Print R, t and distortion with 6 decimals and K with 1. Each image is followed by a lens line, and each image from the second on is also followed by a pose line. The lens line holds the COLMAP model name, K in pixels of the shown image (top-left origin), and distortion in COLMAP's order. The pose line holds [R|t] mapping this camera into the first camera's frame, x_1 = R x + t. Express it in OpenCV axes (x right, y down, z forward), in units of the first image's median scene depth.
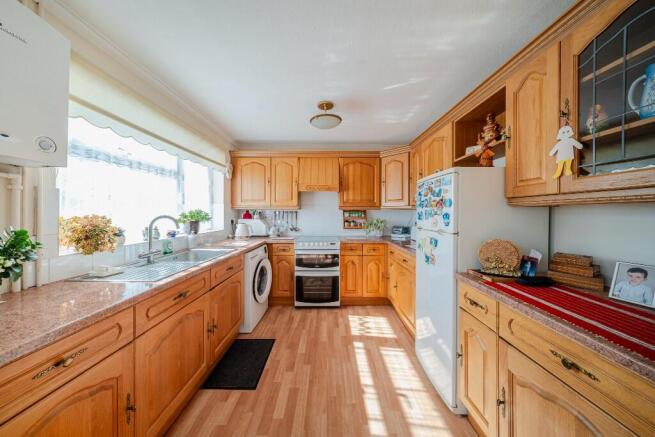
lens RADIAL K [[214.2, 0, 327.3], [0, 214.2, 210.6], [0, 0, 1]] dist [0.000212, -0.000016]
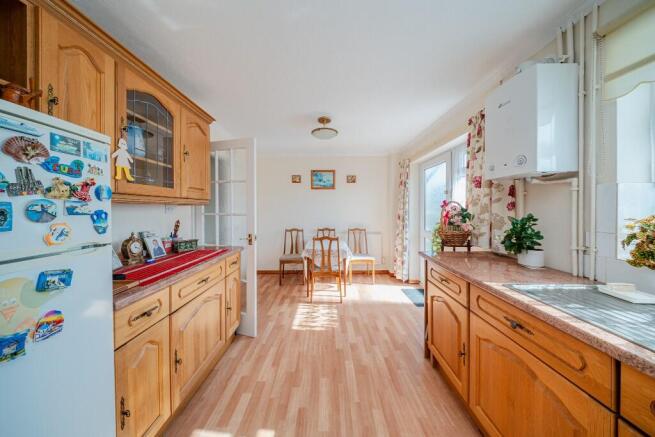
lens RADIAL K [[214.2, 0, 327.3], [0, 214.2, 210.6], [0, 0, 1]] dist [0.000212, -0.000016]
pose [[-0.999995, -0.001792, -0.002721, -0.016770], [-0.001796, 0.999998, 0.001323, 0.004145], [0.002719, 0.001327, -0.999995, 0.696790]]
